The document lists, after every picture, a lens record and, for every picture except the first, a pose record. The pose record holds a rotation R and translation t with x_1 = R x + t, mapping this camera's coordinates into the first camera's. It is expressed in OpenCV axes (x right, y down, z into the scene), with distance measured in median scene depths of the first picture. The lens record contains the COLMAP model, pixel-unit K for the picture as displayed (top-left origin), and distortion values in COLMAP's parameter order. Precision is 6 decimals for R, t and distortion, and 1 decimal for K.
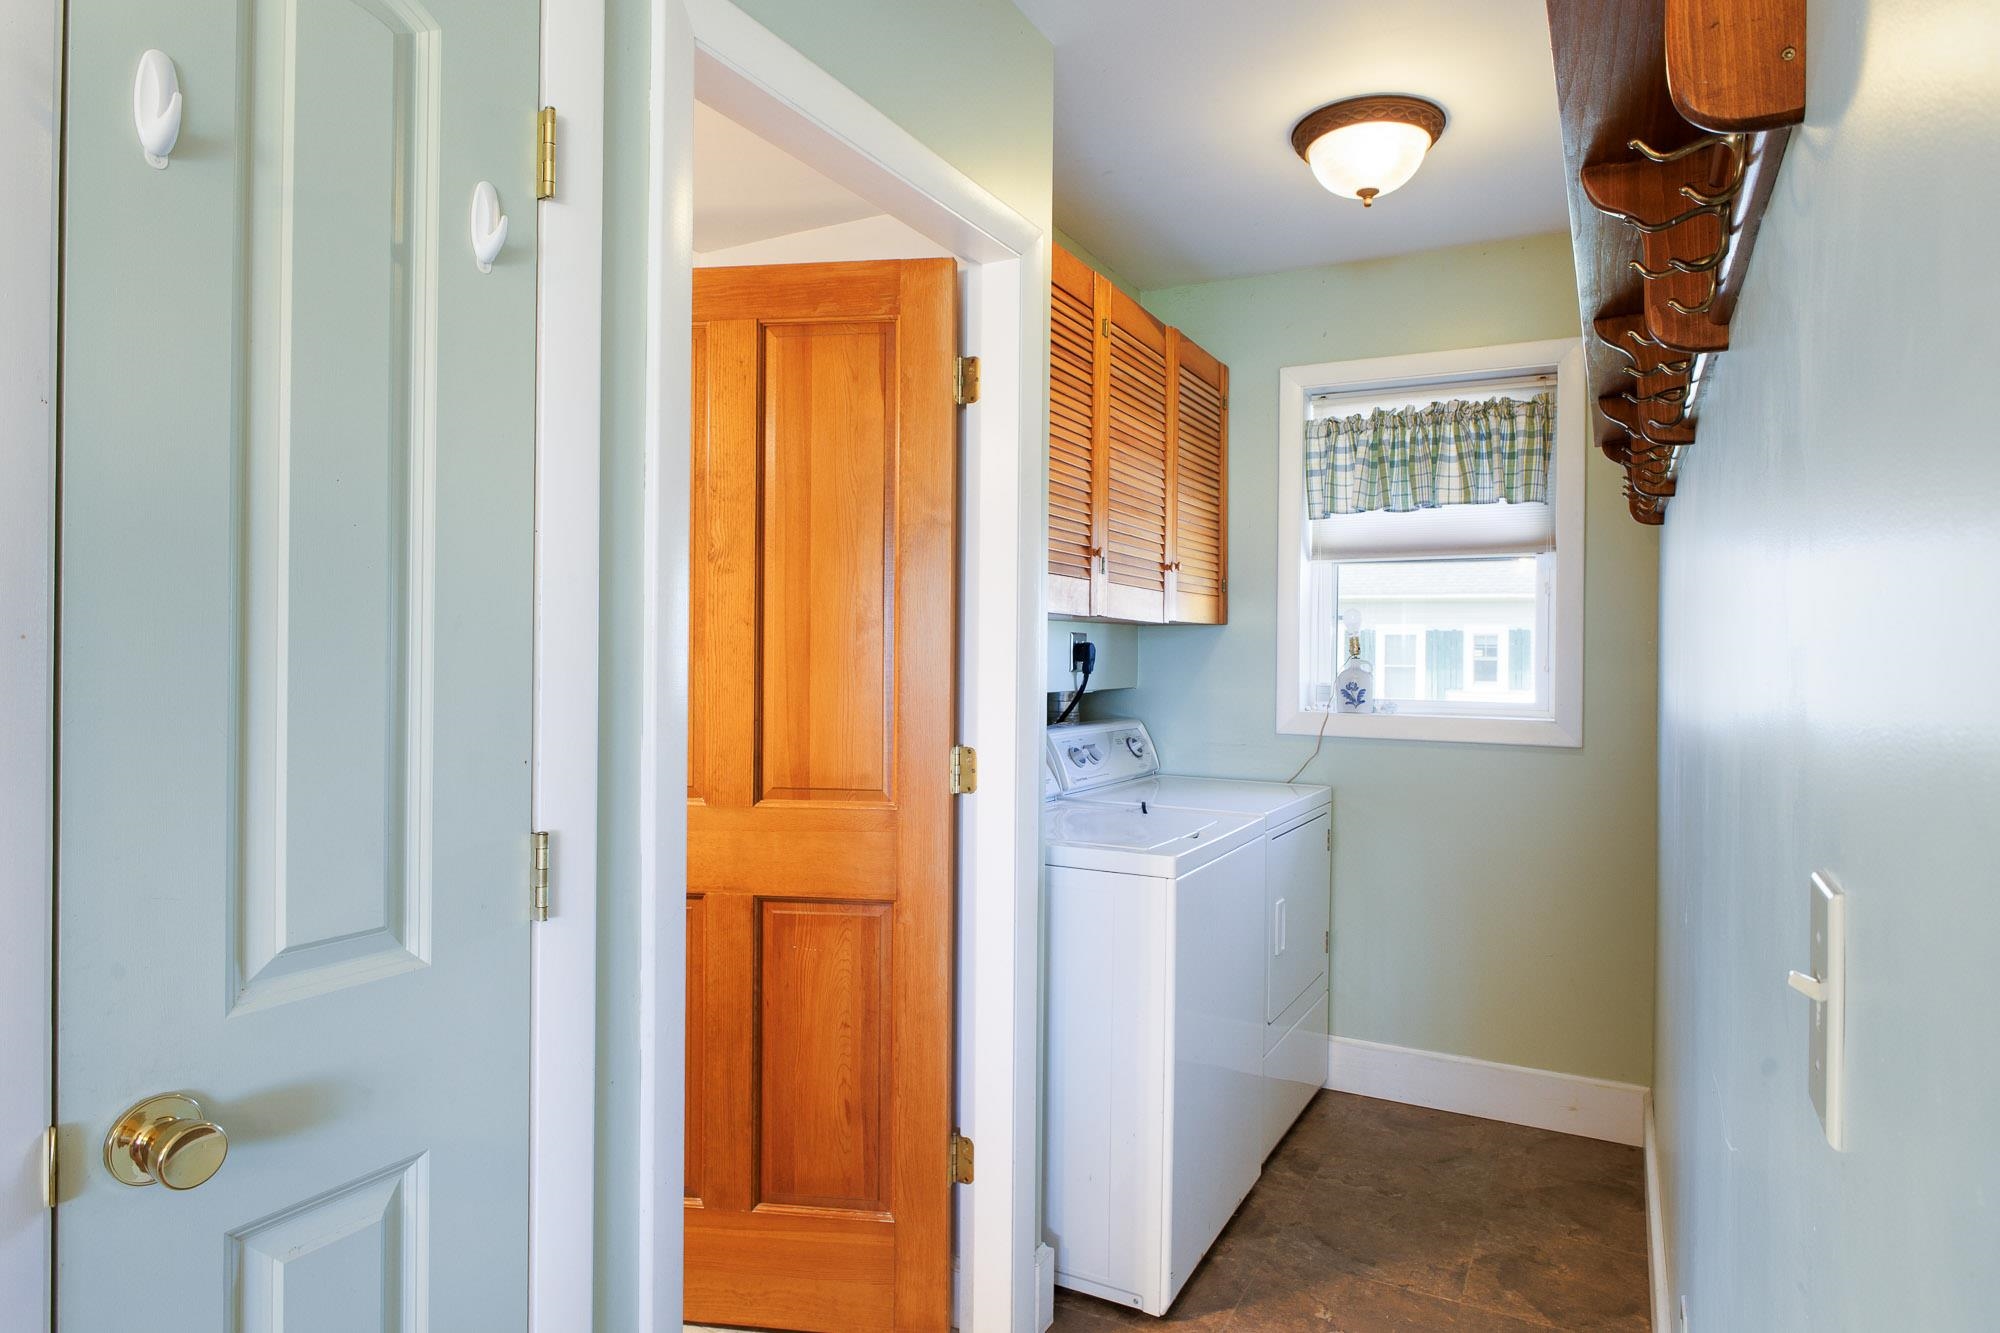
lens RADIAL K [[1111.1, 0, 1006.0], [0, 1111.1, 676.0], [0, 0, 1]] dist [-0.001932, -0.002444]
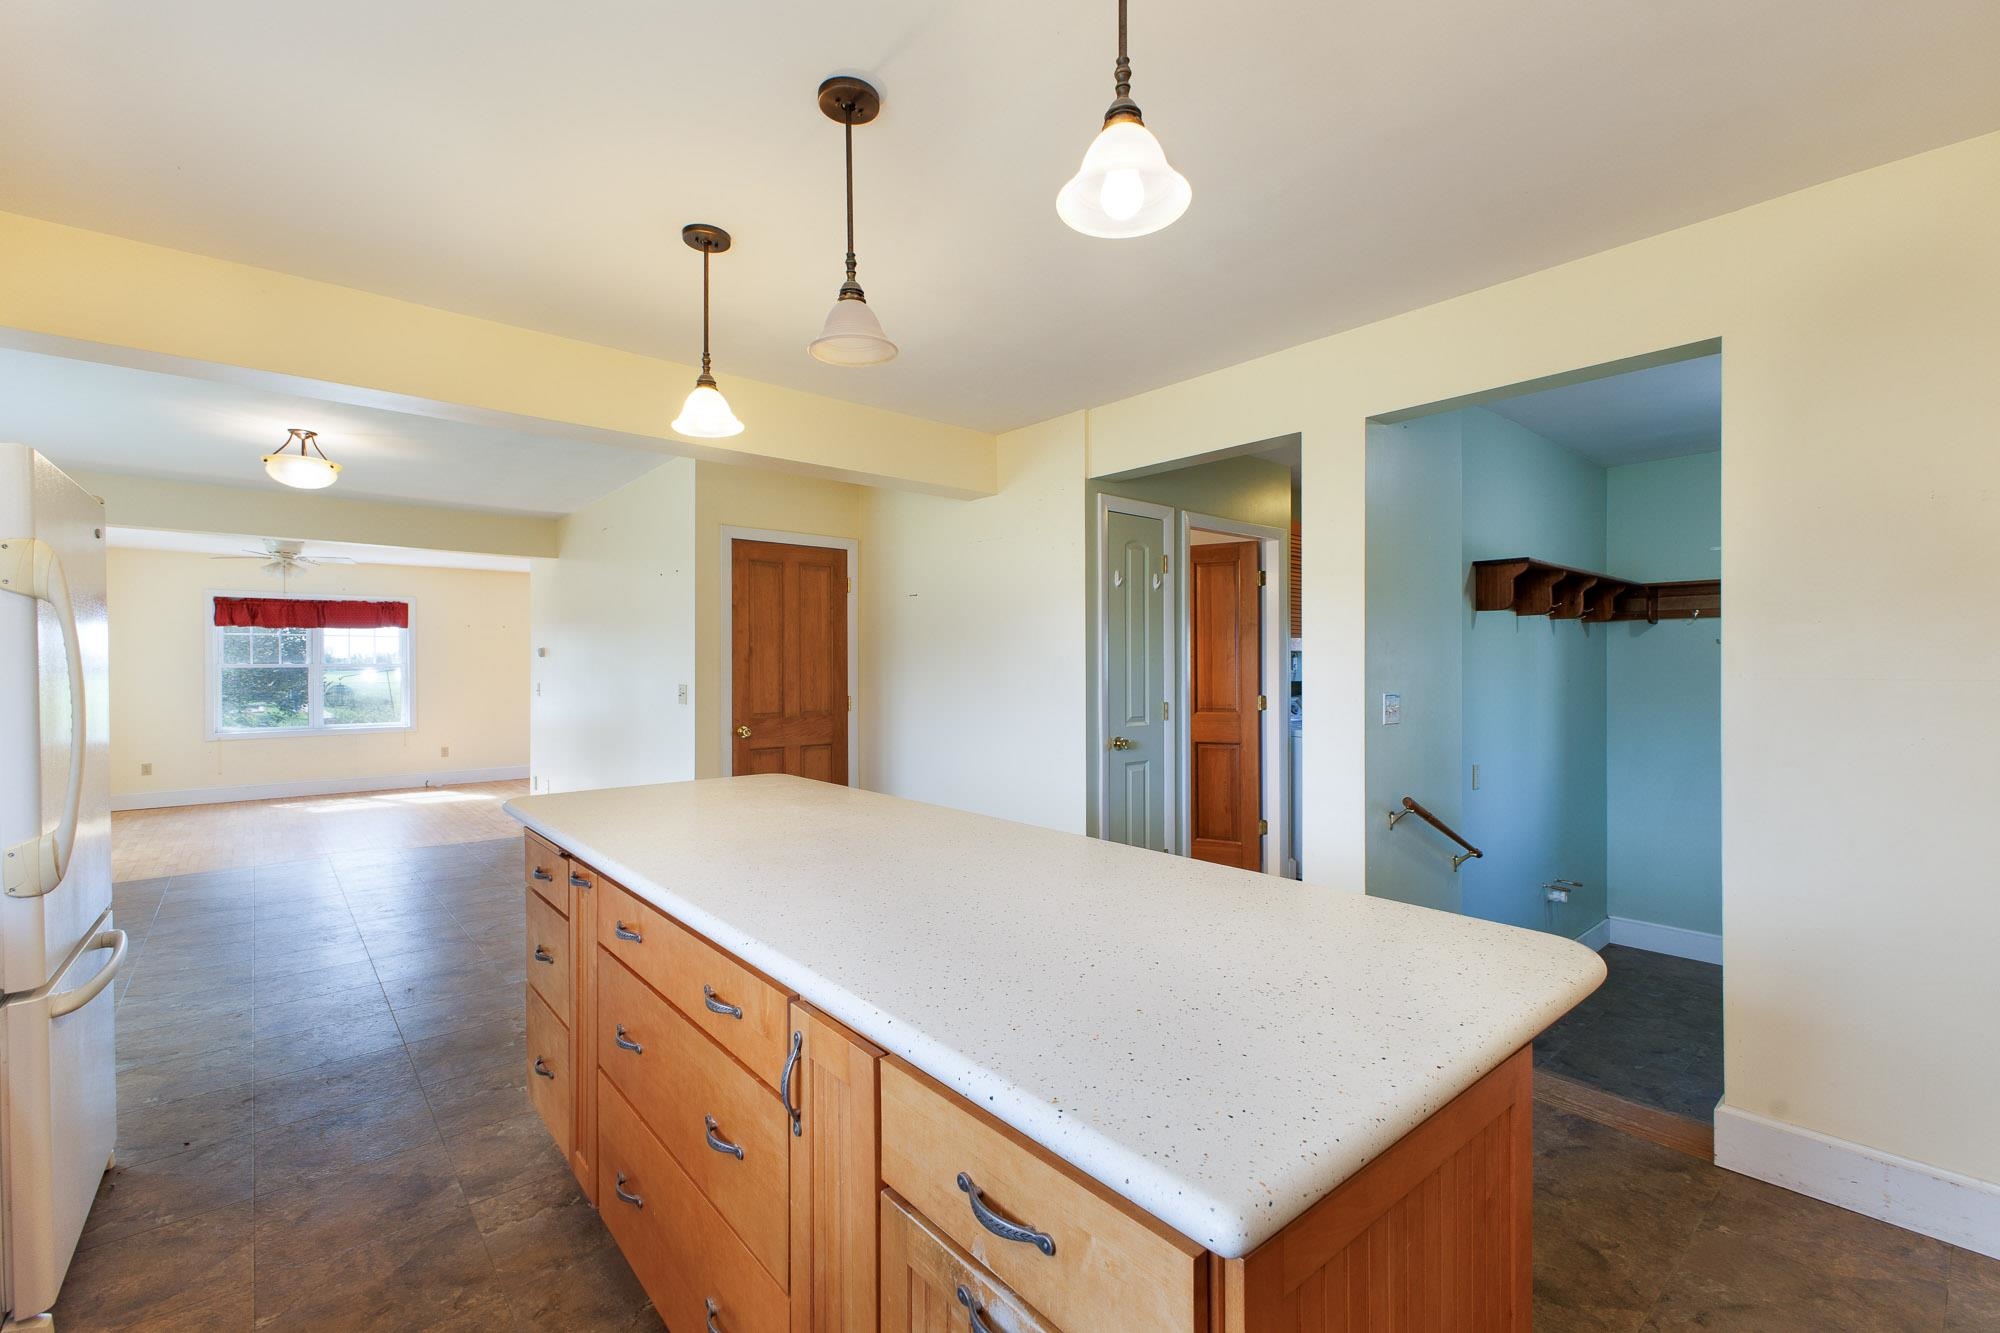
lens RADIAL K [[873.1, 0, 995.1], [0, 873.1, 664.7], [0, 0, 1]] dist [0.012900, 0.000119]
pose [[0.930776, -0.014016, -0.365321, 0.164017], [0.004550, 0.999632, -0.026760, 0.040618], [0.365562, 0.023245, 0.930497, -1.593175]]
